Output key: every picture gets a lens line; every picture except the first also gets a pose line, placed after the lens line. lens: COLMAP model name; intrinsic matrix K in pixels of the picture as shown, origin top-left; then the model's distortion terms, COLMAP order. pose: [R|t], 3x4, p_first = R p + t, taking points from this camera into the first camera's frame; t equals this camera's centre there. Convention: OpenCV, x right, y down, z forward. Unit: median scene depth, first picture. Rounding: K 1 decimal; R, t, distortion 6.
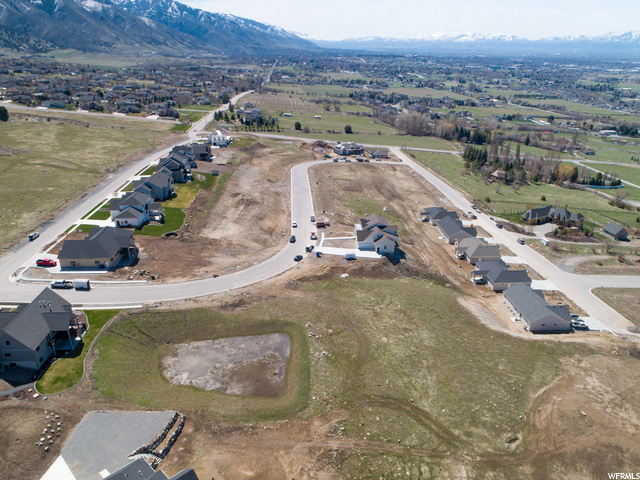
lens RADIAL K [[476.4, 0, 320.0], [0, 476.4, 240.0], [0, 0, 1]] dist [-0.020039, 0.009439]
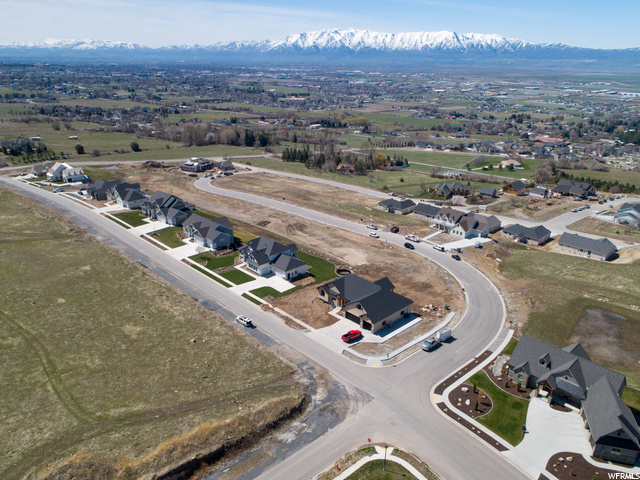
lens RADIAL K [[476.4, 0, 320.0], [0, 476.4, 240.0], [0, 0, 1]] dist [-0.020039, 0.009439]
pose [[0.756490, -0.230665, 0.611978, -0.465700], [0.239357, 0.968466, 0.069153, -0.074030], [-0.608631, 0.094168, 0.787846, 0.183203]]
